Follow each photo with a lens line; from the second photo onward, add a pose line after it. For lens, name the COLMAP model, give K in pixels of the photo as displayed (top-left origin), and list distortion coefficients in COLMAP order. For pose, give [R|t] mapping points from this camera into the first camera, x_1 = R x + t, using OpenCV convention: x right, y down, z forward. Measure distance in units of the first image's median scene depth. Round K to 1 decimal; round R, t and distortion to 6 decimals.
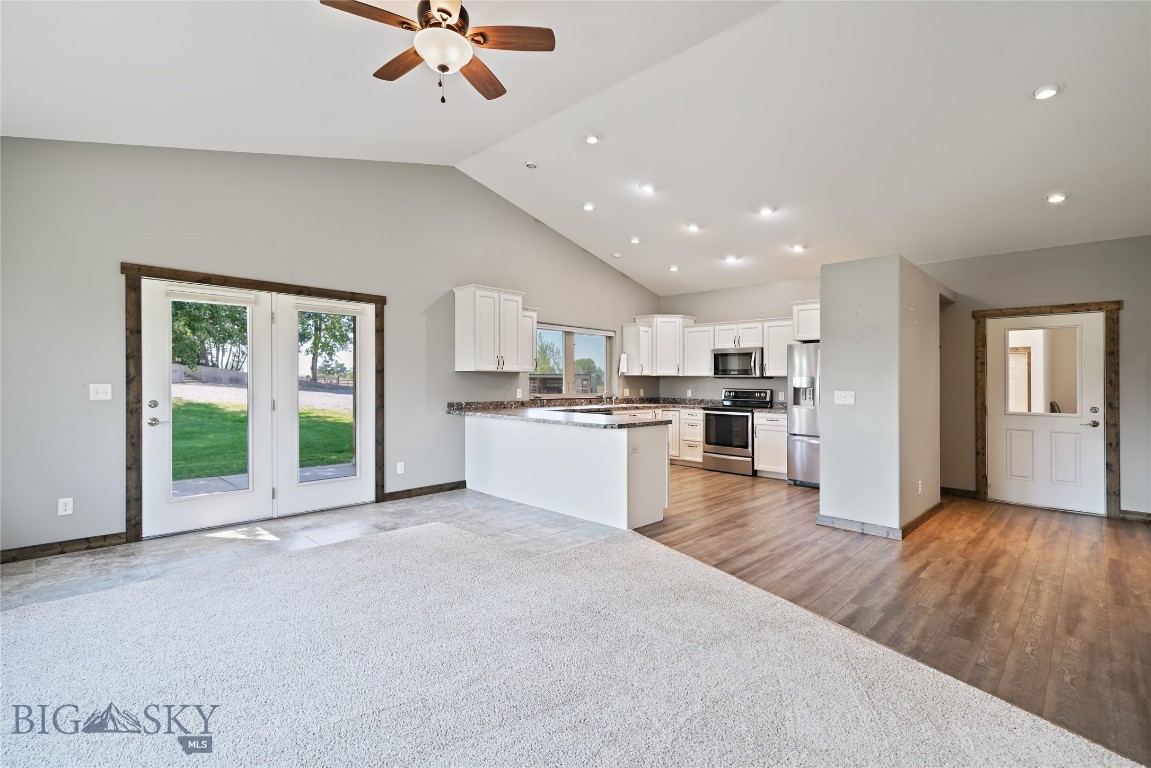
lens RADIAL K [[529.2, 0, 575.8], [0, 529.2, 381.8], [0, 0, 1]] dist [-0.000019, 0.000000]
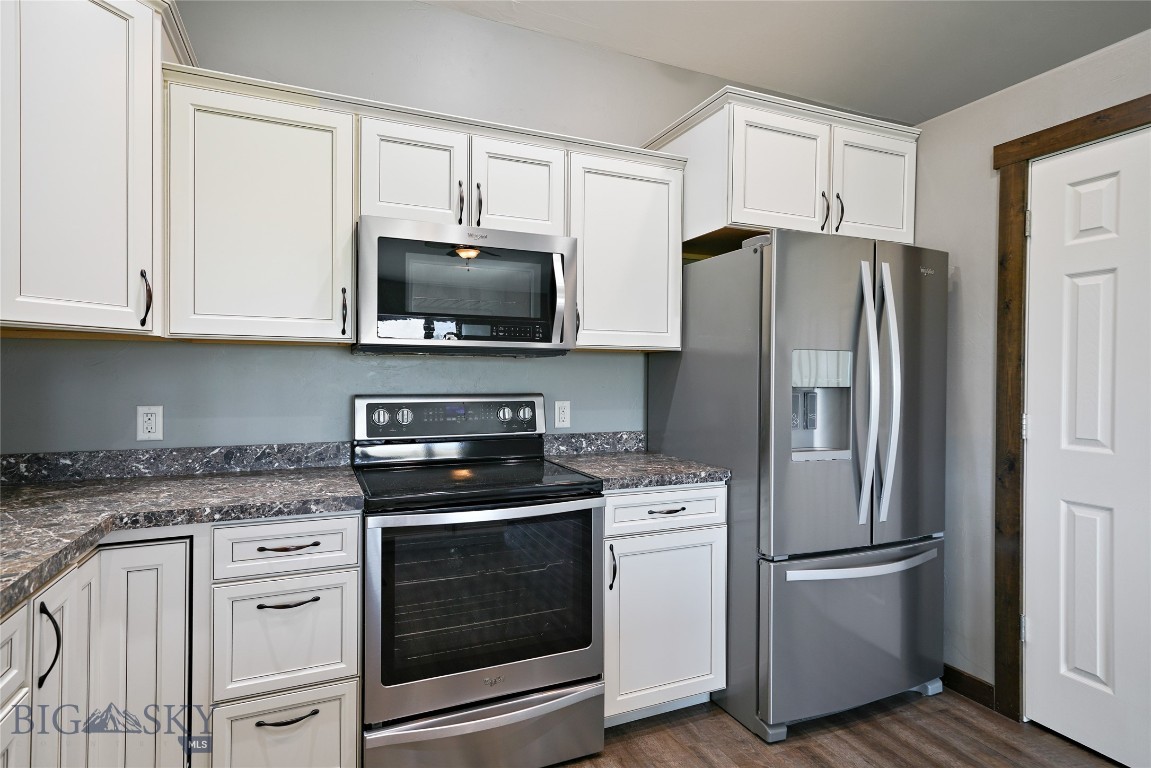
lens RADIAL K [[593.5, 0, 572.8], [0, 593.5, 366.7], [0, 0, 1]] dist [0.002096, 0.000120]
pose [[0.371002, -0.000588, 0.928632, 0.066328], [-0.001896, 0.999997, 0.001391, -0.000902], [-0.928630, -0.002276, 0.371000, 0.840583]]
